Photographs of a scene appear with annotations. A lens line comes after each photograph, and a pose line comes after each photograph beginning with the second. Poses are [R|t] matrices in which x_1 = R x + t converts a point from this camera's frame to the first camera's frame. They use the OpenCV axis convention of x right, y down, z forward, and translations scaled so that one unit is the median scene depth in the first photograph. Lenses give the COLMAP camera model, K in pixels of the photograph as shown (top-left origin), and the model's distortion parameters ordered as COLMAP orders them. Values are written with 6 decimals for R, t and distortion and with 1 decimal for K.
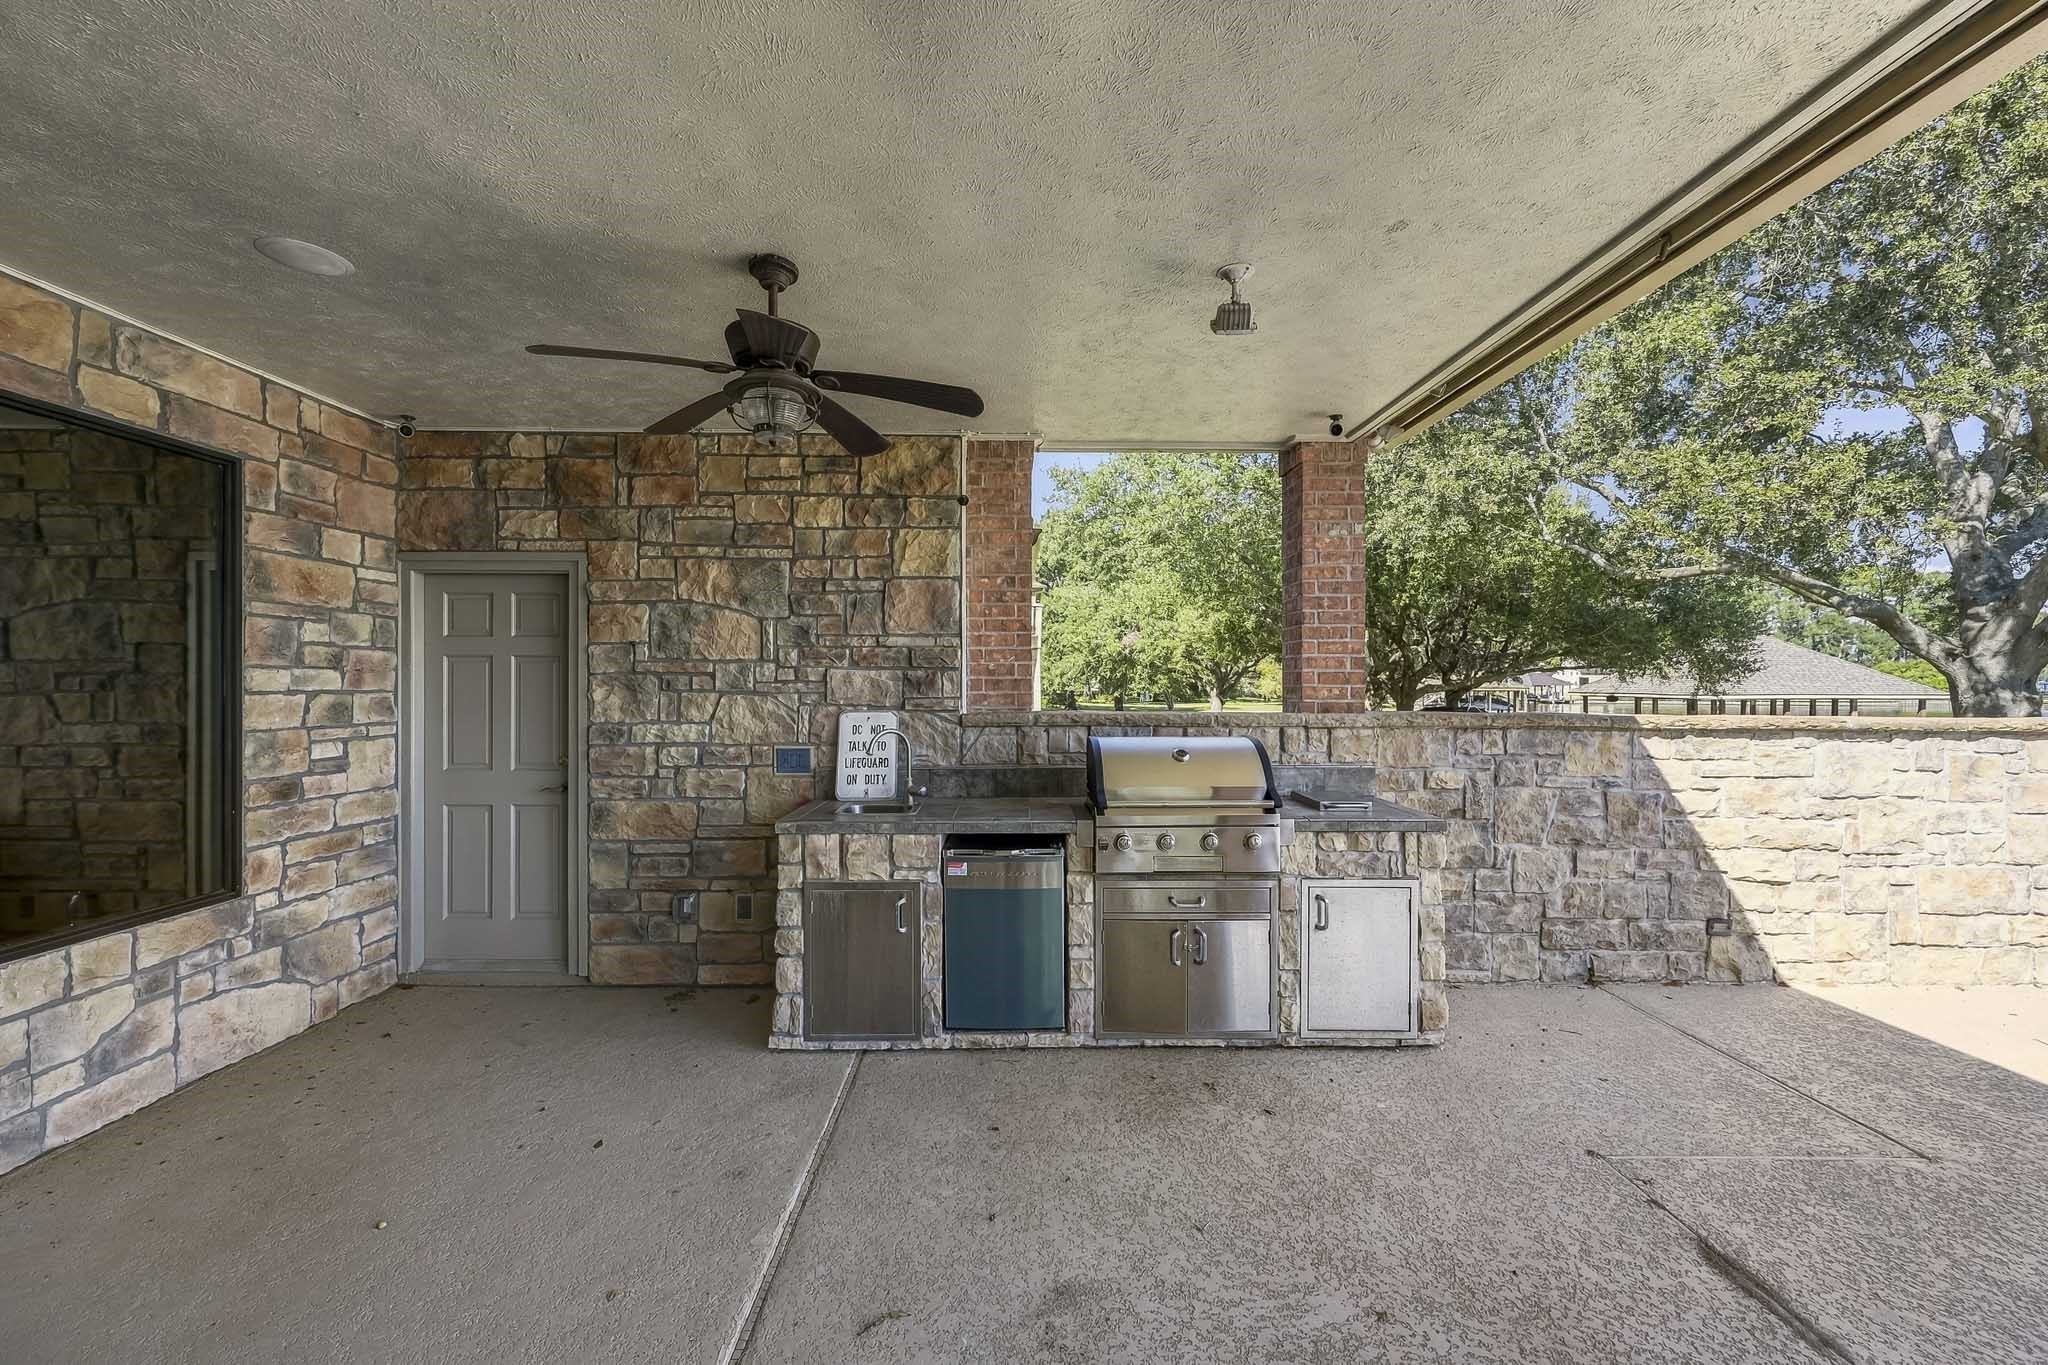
lens RADIAL K [[809.0, 0, 1023.5], [0, 809.0, 686.9], [0, 0, 1]] dist [0.001116, 0.000174]
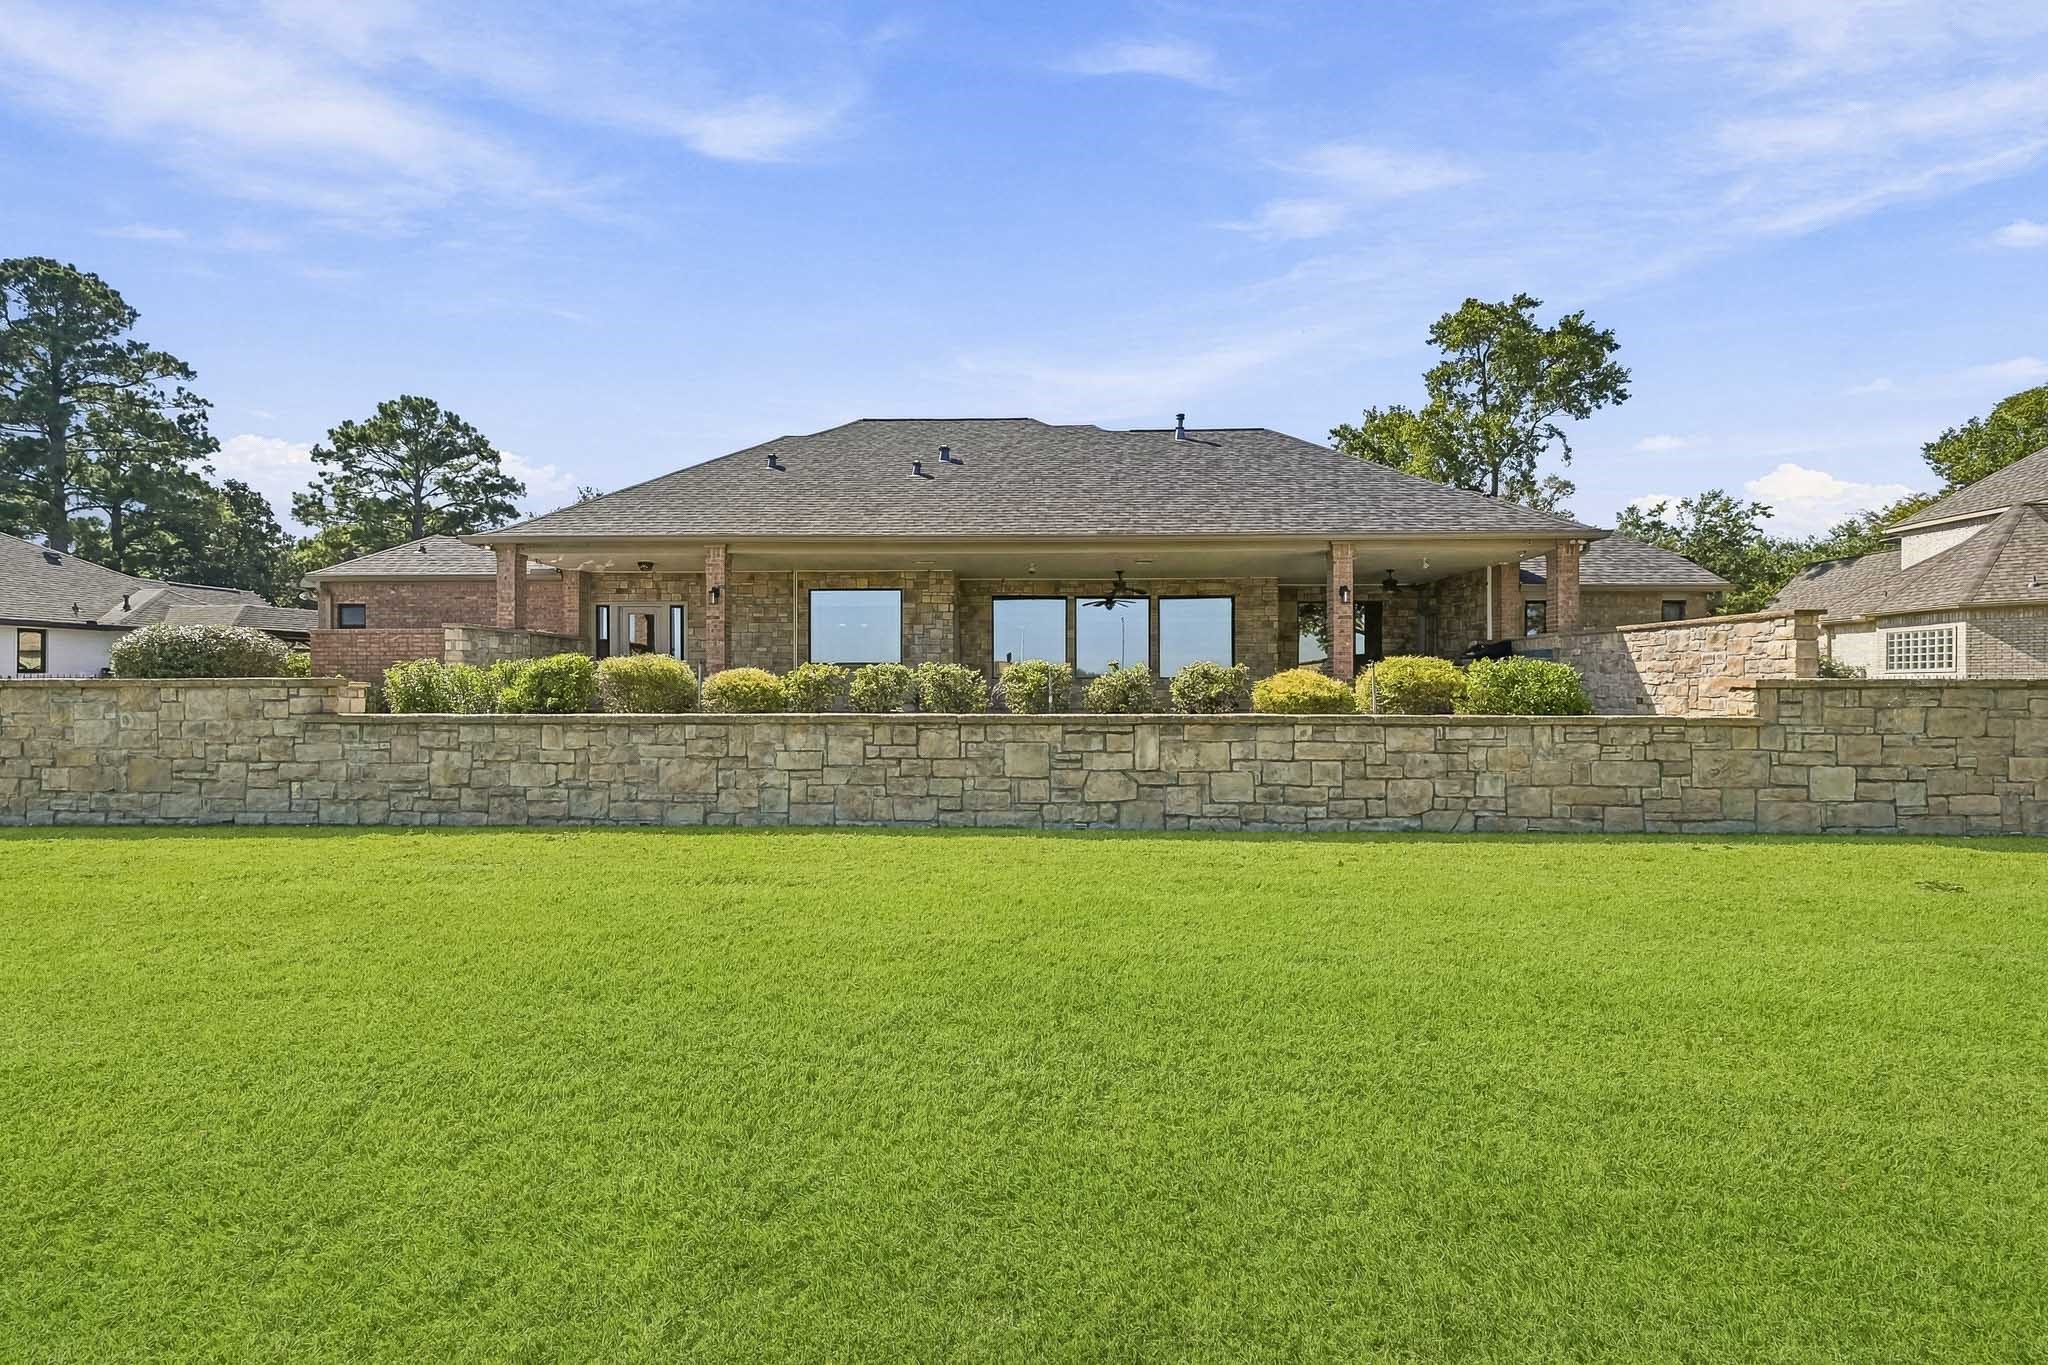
lens RADIAL K [[809.0, 0, 1017.5], [0, 809.0, 692.0], [0, 0, 1]] dist [0.001116, 0.000174]
pose [[-0.047258, 0.001870, -0.998881, 3.666643], [0.000701, 0.999998, 0.001839, 0.257174], [0.998882, -0.000614, -0.047259, -0.964608]]
